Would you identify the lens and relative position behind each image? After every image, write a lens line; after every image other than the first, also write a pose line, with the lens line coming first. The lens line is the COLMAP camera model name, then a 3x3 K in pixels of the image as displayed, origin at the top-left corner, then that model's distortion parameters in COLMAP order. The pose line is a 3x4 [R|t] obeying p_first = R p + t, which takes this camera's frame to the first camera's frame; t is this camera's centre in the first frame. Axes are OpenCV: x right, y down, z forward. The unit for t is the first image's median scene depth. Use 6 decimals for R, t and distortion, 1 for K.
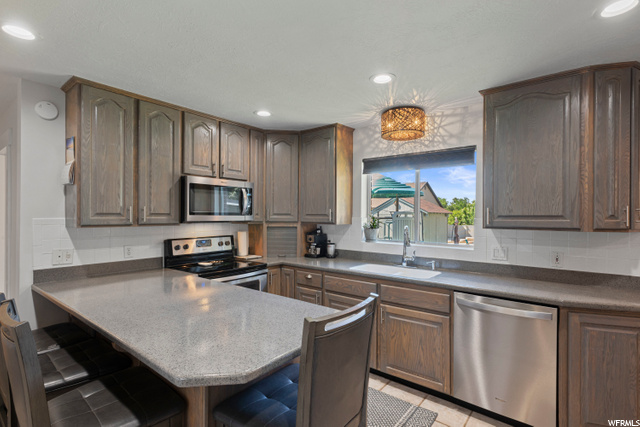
lens RADIAL K [[309.0, 0, 320.0], [0, 309.0, 213.5], [0, 0, 1]] dist [0.001650, 0.011735]
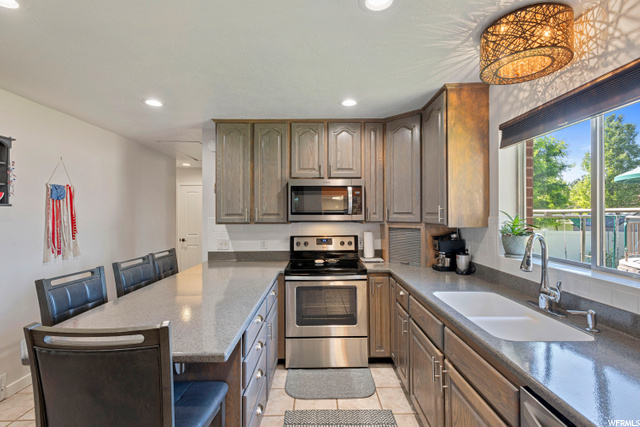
lens RADIAL K [[309.0, 0, 320.0], [0, 309.0, 213.5], [0, 0, 1]] dist [0.001650, 0.011735]
pose [[0.621511, -0.010943, -0.783329, 0.448495], [0.009894, 0.999932, -0.006119, 0.006875], [0.783343, -0.003947, 0.621577, 0.346235]]
